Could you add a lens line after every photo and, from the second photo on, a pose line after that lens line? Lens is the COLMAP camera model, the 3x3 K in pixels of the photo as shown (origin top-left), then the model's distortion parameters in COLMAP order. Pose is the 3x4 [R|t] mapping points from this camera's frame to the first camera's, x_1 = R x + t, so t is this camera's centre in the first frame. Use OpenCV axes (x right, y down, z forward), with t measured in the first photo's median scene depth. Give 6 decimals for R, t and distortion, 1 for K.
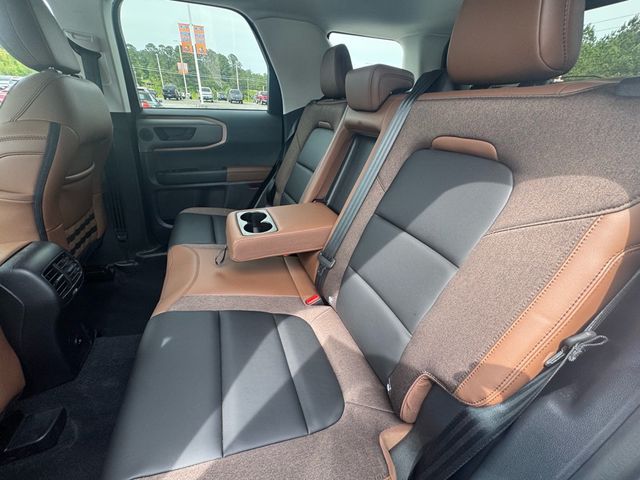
lens RADIAL K [[259.5, 0, 320.9], [0, 259.5, 241.5], [0, 0, 1]] dist [-0.006703, 0.001036]
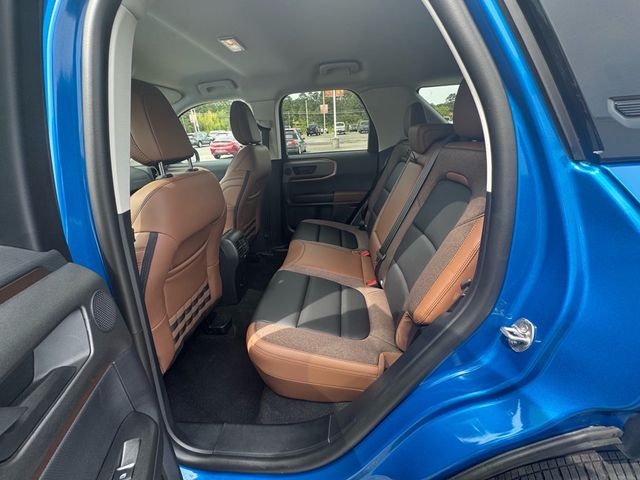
lens RADIAL K [[259.5, 0, 318.4], [0, 259.5, 241.0], [0, 0, 1]] dist [-0.006703, 0.001036]
pose [[0.896443, 0.077916, -0.436256, 0.265849], [-0.115998, 0.991356, -0.061302, 0.100988], [0.427709, 0.105559, 0.897732, -0.367704]]
